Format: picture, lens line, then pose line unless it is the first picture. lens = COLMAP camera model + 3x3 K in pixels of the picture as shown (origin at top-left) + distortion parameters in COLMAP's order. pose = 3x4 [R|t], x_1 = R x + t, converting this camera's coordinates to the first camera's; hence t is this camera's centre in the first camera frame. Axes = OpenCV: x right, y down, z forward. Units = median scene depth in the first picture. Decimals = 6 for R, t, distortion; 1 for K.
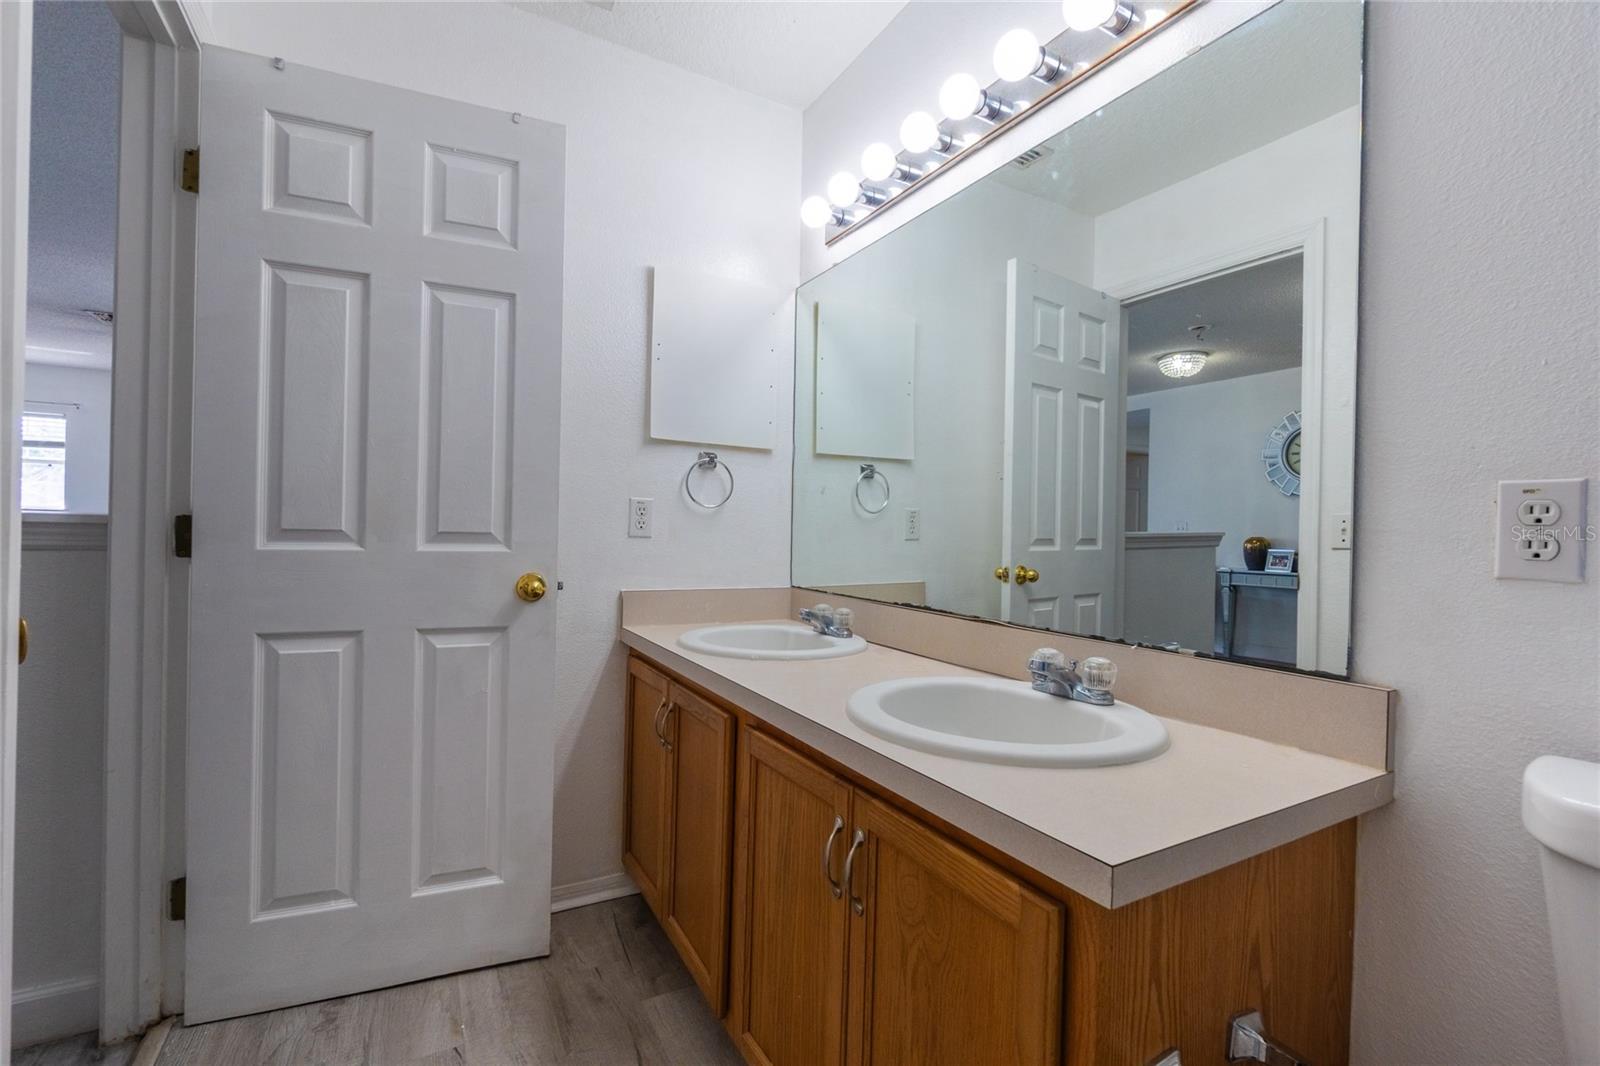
lens RADIAL K [[695.8, 0, 800.0], [0, 695.8, 533.0], [0, 0, 1]] dist [-0.002353, -0.000315]
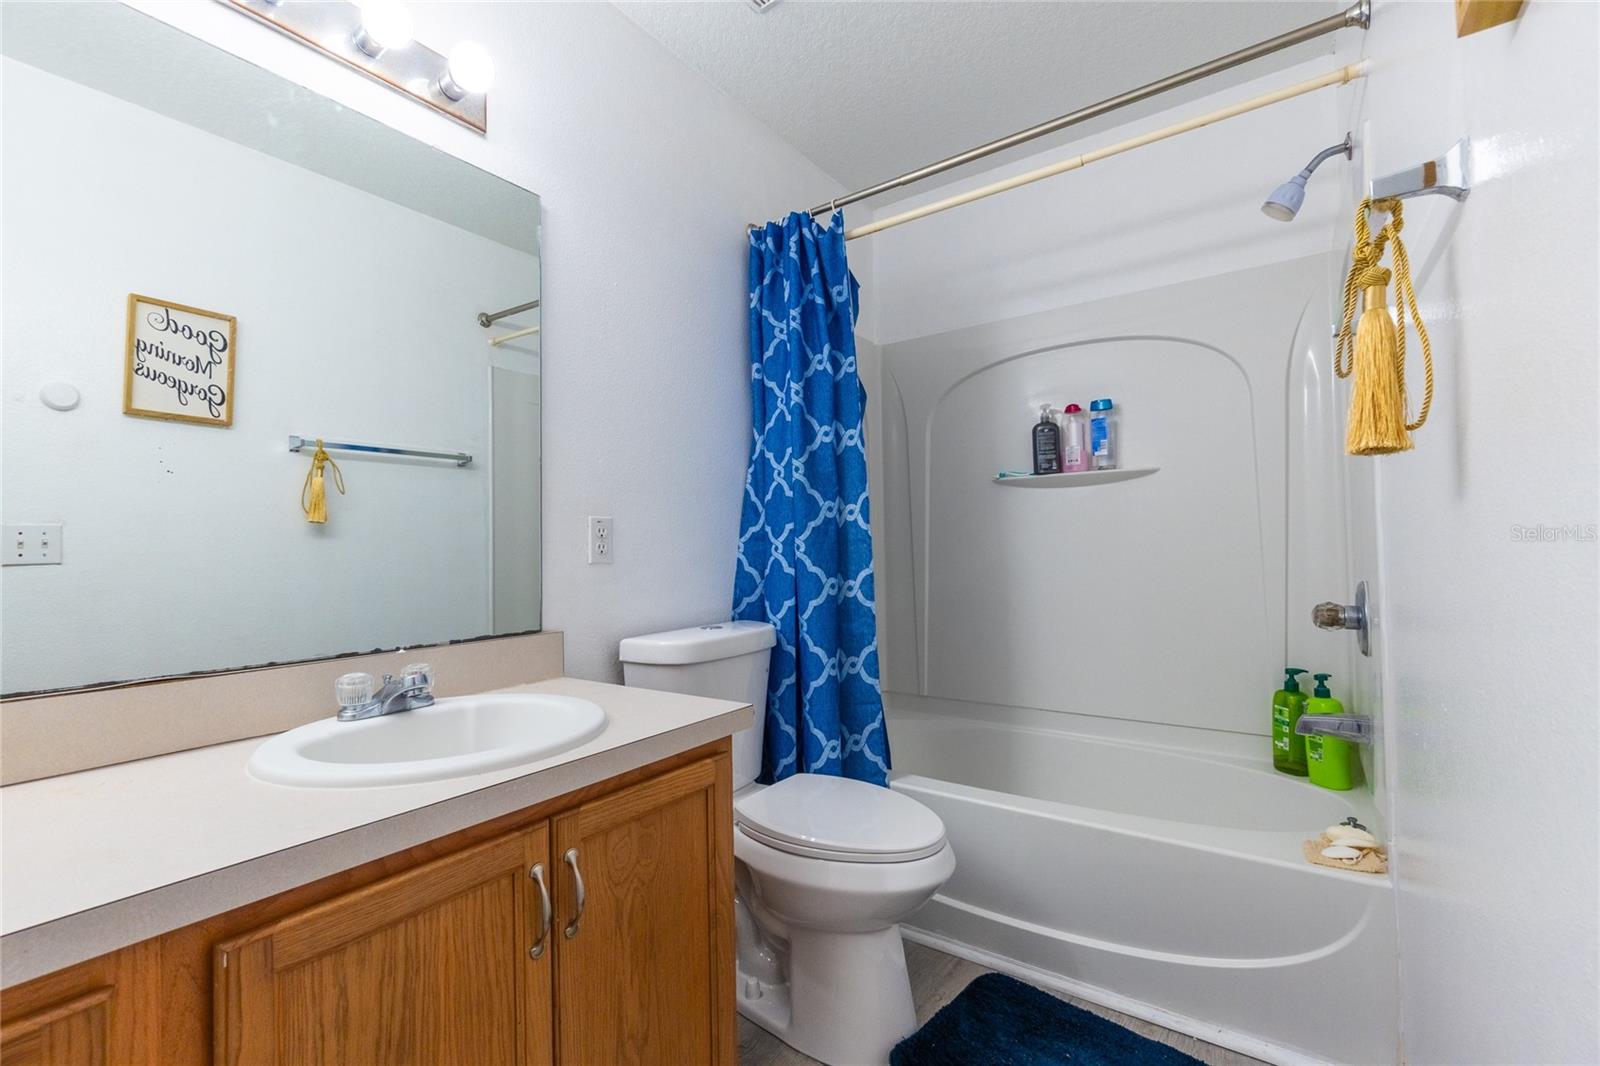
lens RADIAL K [[693.0, 0, 800.0], [0, 693.0, 533.0], [0, 0, 1]] dist [-0.001446, 0.000326]
pose [[-0.440594, 0.004940, 0.897693, -0.940284], [0.009894, 0.999951, -0.000647, -0.015541], [-0.897652, 0.008597, -0.440622, 1.142564]]
